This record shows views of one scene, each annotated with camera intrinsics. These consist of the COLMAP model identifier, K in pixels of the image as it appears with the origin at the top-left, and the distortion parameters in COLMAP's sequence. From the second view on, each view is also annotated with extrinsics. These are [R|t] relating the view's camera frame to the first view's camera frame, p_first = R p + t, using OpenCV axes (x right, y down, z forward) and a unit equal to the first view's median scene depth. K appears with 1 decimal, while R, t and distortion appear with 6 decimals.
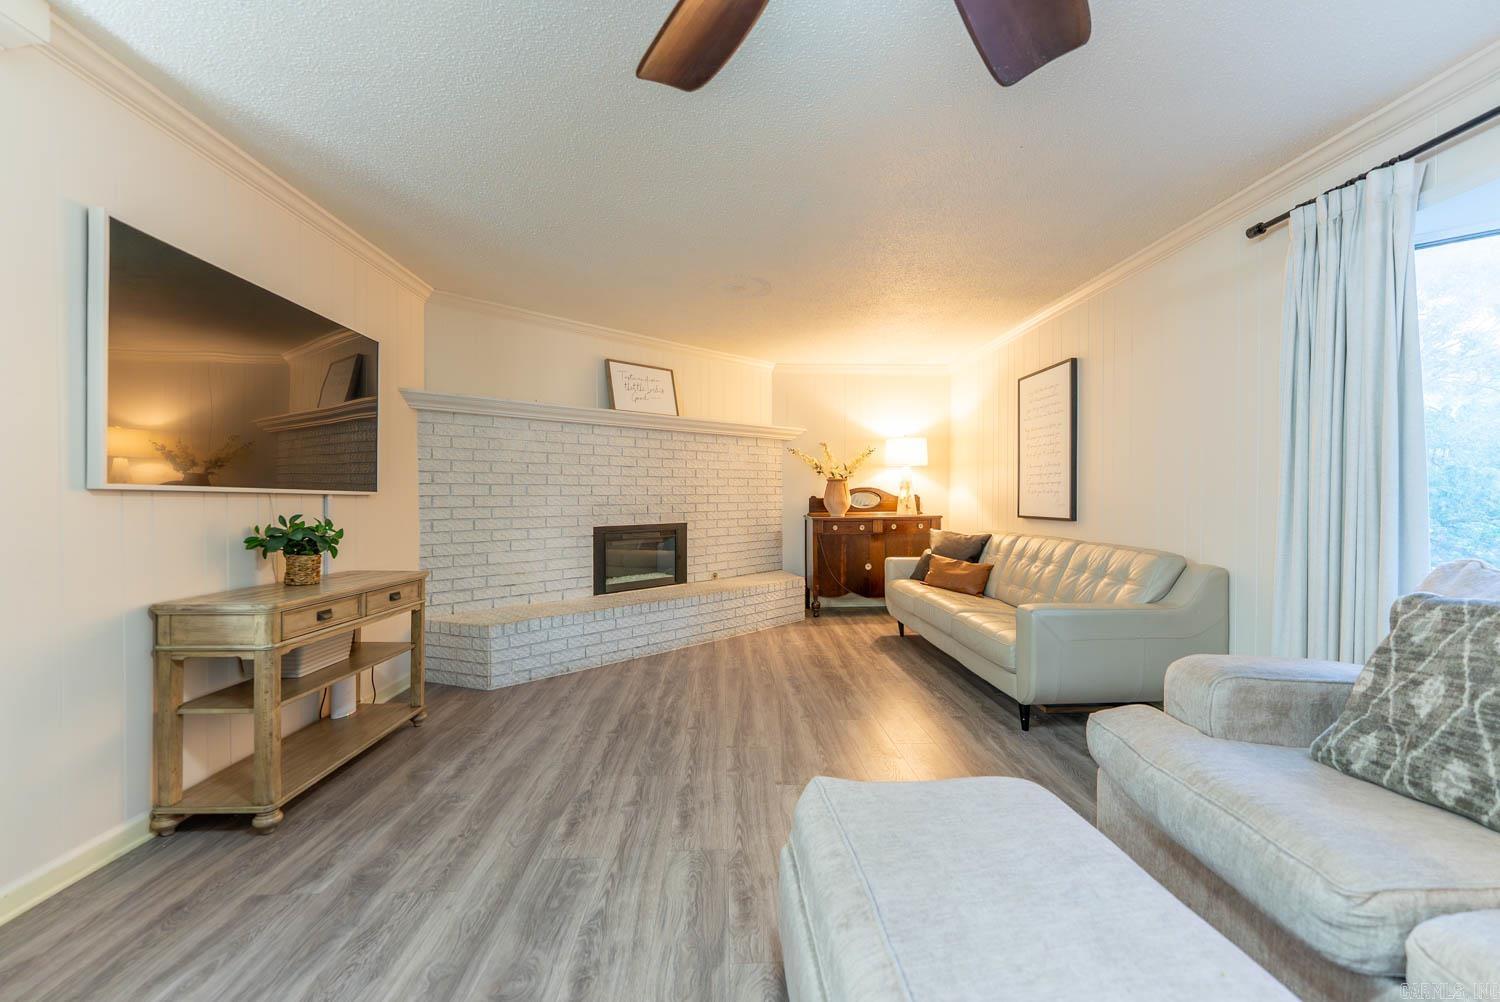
lens RADIAL K [[602.1, 0, 747.4], [0, 602.1, 501.3], [0, 0, 1]] dist [0.000122, -0.000133]
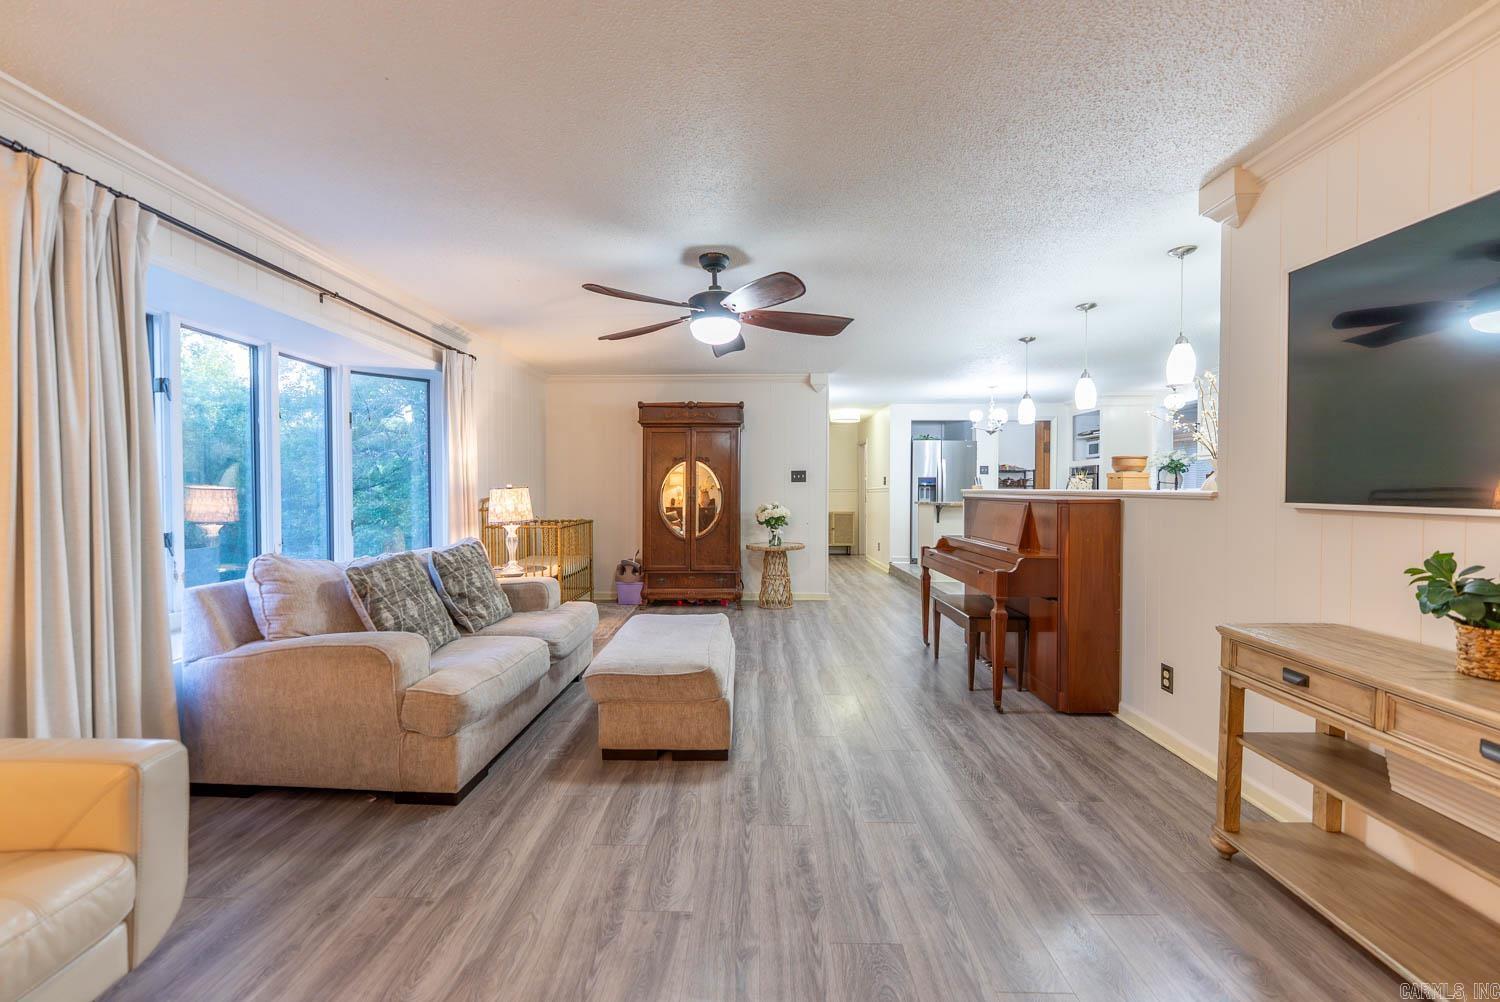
lens RADIAL K [[602.1, 0, 745.0], [0, 602.1, 503.1], [0, 0, 1]] dist [0.000122, -0.000133]
pose [[-0.998285, 0.000618, 0.058546, -0.069623], [0.002338, 0.999568, 0.029307, -0.058143], [-0.058502, 0.029394, -0.997854, 1.985451]]
